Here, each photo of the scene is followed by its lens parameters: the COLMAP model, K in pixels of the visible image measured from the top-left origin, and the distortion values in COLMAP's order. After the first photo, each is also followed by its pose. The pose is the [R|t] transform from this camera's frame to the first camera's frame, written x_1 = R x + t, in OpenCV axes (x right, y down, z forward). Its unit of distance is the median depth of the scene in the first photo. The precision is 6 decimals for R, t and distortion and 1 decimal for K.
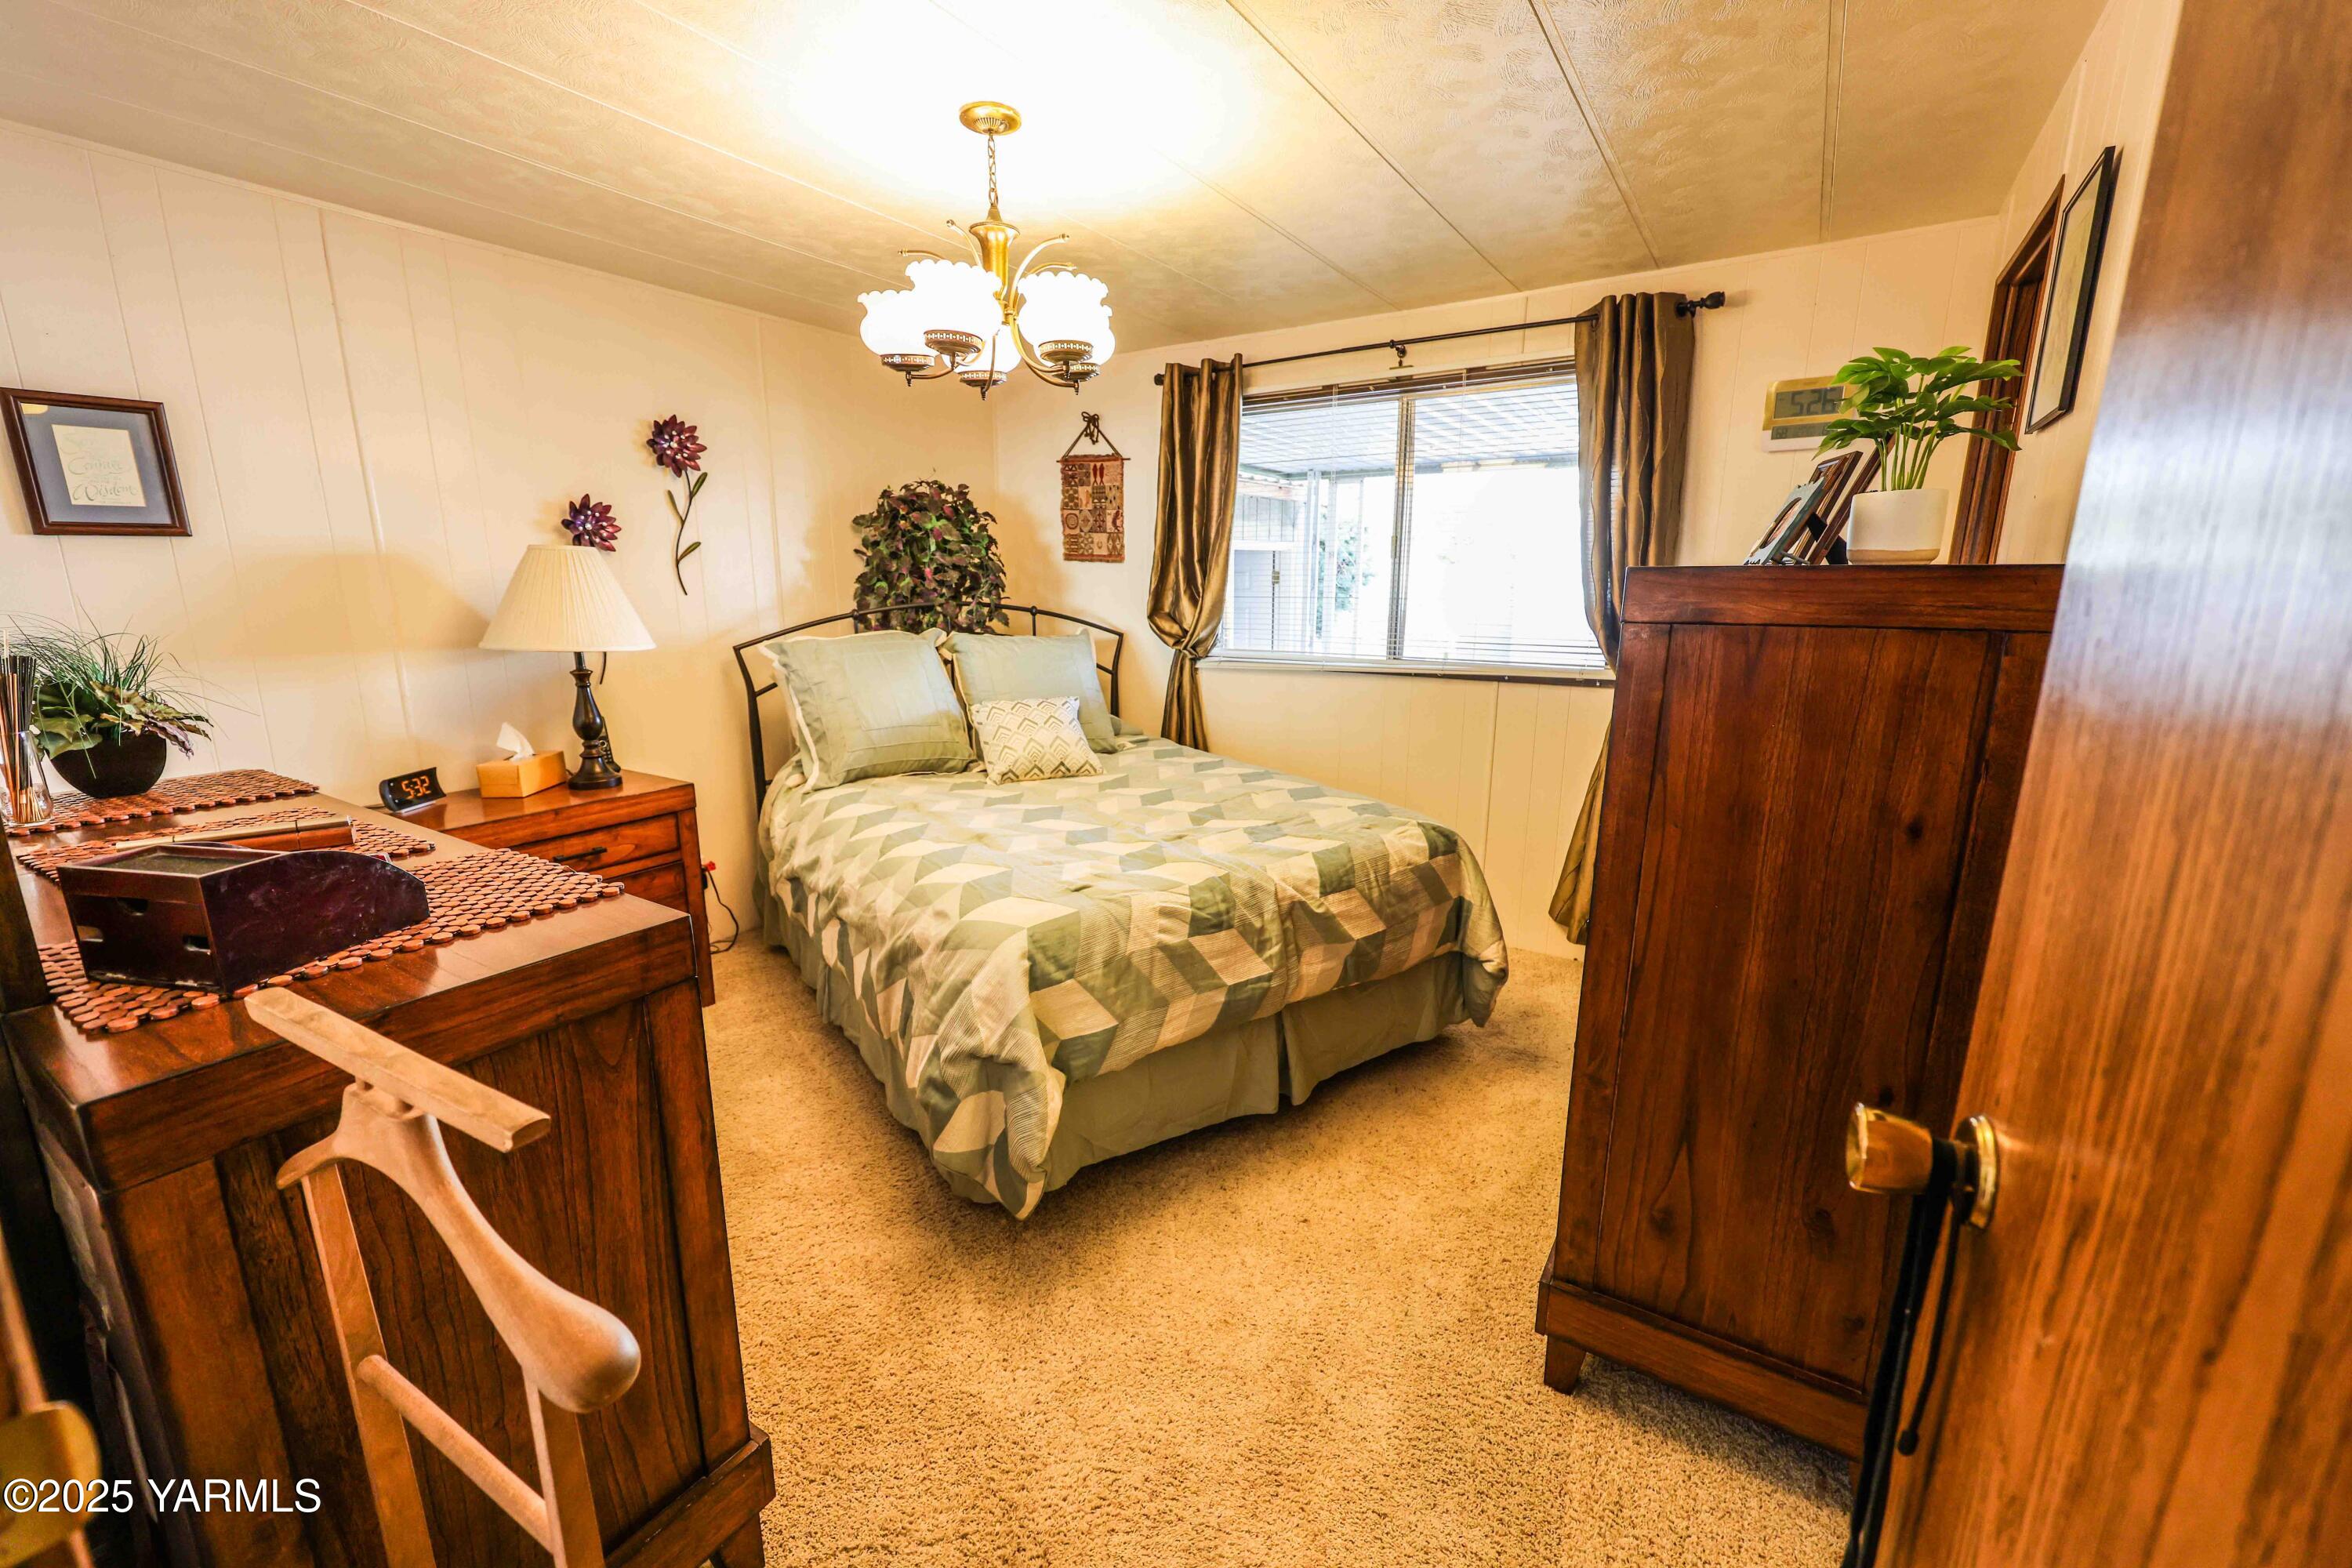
lens RADIAL K [[943.4, 0, 1181.0], [0, 943.4, 767.6], [0, 0, 1]] dist [0.005547, -0.000065]
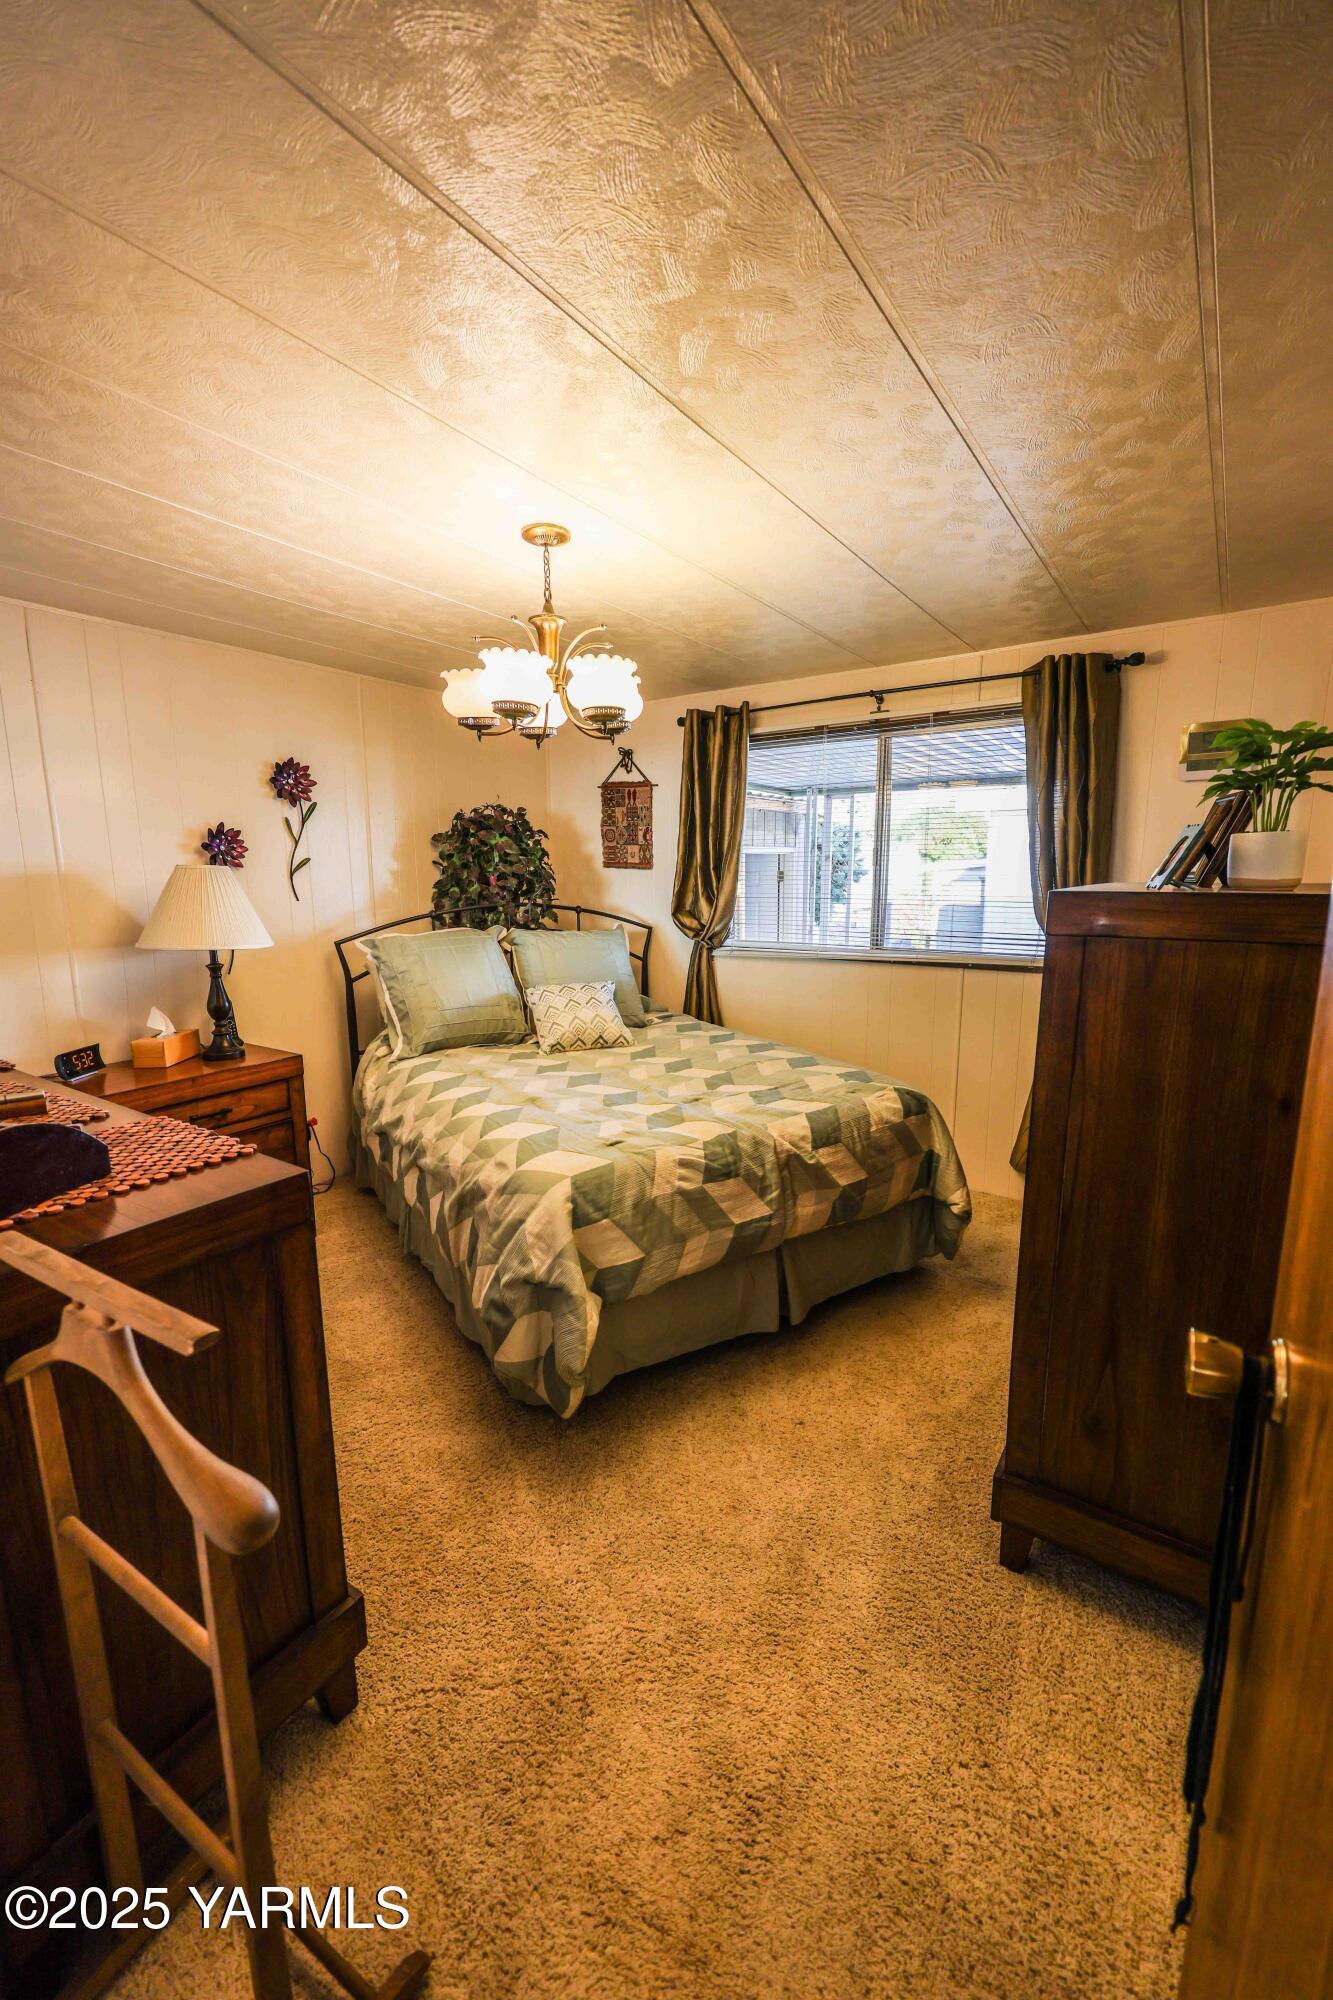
lens RADIAL K [[802.2, 0, 683.7], [0, 802.2, 999.8], [0, 0, 1]] dist [0.005547, -0.000065]
pose [[0.999723, -0.001504, -0.023475, 0.006242], [0.000552, 0.999179, -0.040509, -0.015542], [0.023517, 0.040485, 0.998903, -0.041809]]
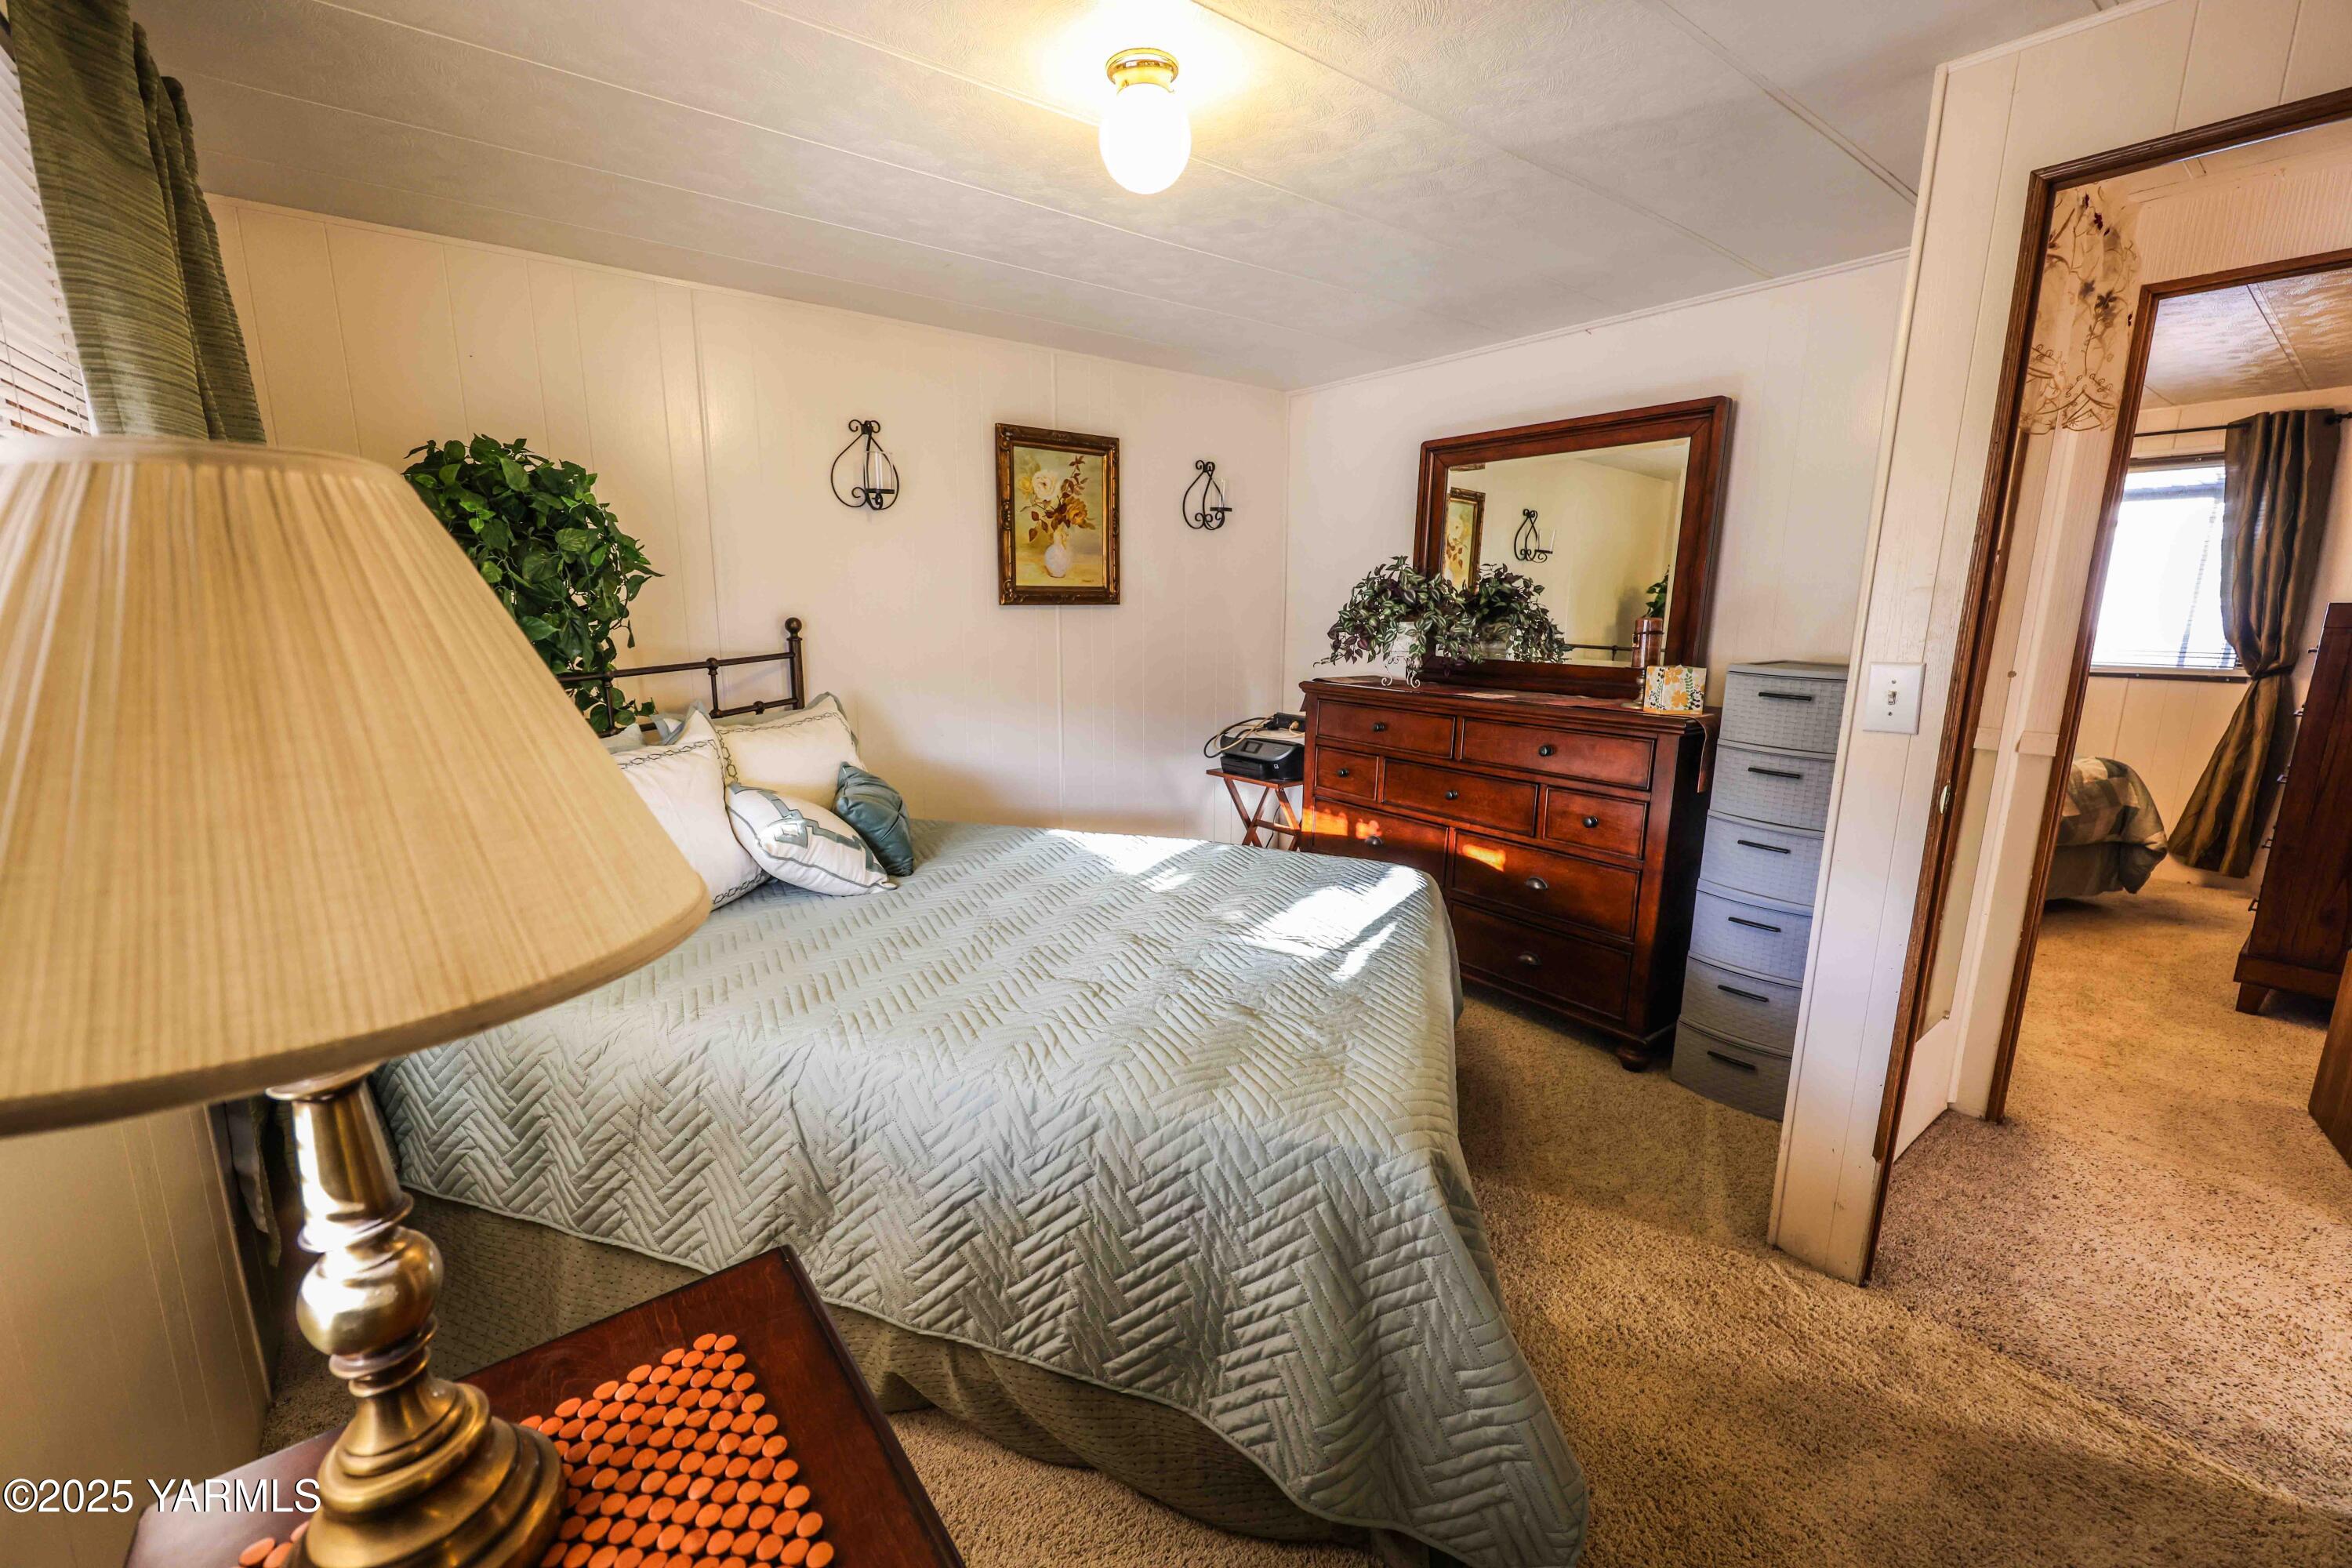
lens RADIAL K [[943.4, 0, 1172.7], [0, 943.4, 769.1], [0, 0, 1]] dist [0.005547, -0.000065]
pose [[0.941029, 0.052920, -0.334161, -0.808777], [-0.058306, 0.998280, -0.006101, 0.210335], [0.333263, 0.025225, 0.942496, -1.232580]]
